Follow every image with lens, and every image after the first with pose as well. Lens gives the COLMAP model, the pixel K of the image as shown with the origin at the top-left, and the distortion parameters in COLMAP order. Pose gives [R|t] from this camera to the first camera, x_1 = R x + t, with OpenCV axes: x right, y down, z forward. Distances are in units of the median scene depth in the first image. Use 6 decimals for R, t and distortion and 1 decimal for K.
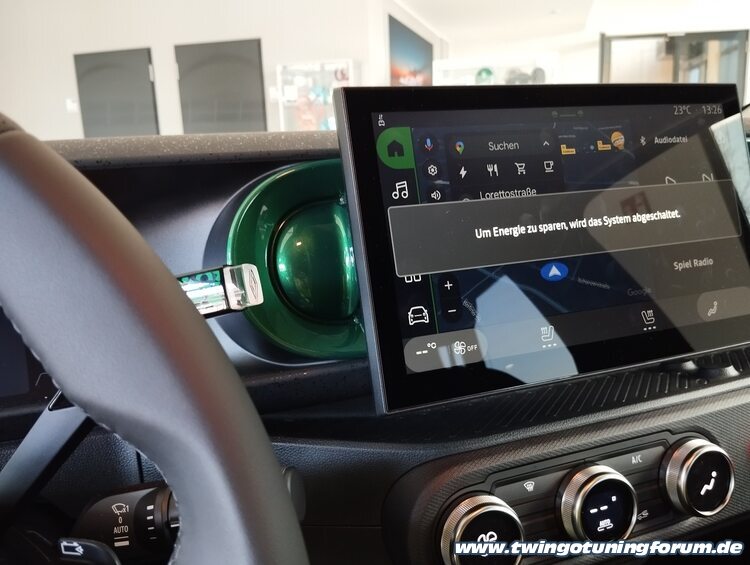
lens RADIAL K [[619.1, 0, 375.0], [0, 619.1, 282.5], [0, 0, 1]] dist [0.197530, -0.384427]
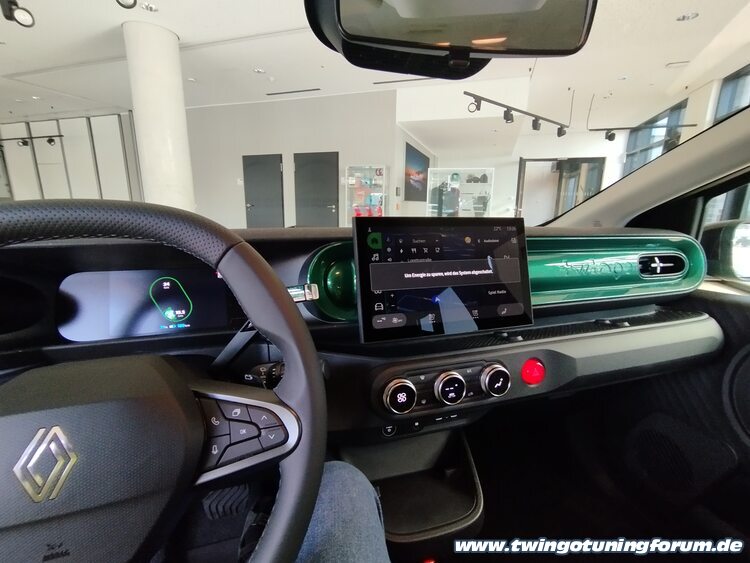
lens RADIAL K [[338.9, 0, 375.0], [0, 338.9, 281.5], [0, 0, 1]] dist [-0.000080, 0.002322]
pose [[0.996687, 0.065335, -0.048431, 0.102536], [-0.065429, 0.997857, -0.000358, -0.043275], [0.048304, 0.003526, 0.998826, -0.352709]]
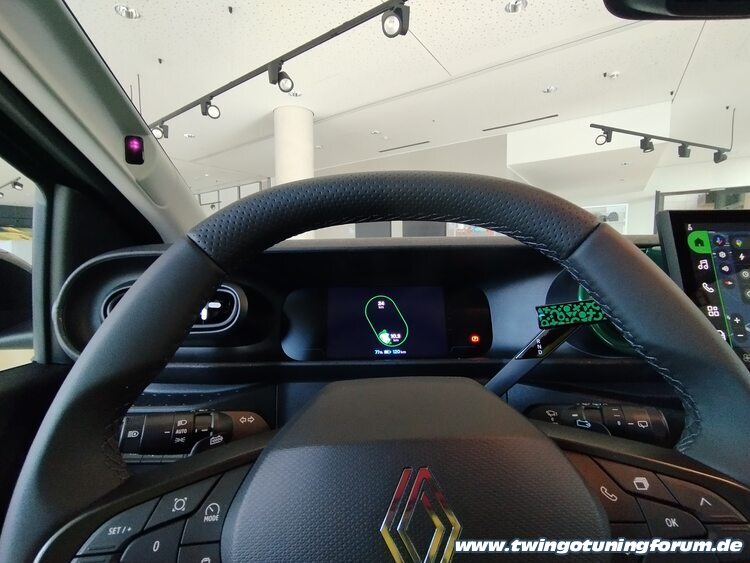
lens RADIAL K [[338.9, 0, 375.0], [0, 338.9, 281.5], [0, 0, 1]] dist [-0.000080, 0.002322]
pose [[0.940662, 0.059812, -0.334033, -0.468772], [-0.102412, 0.988484, -0.111402, 0.094685], [0.323523, 0.139000, 0.935955, -0.190919]]
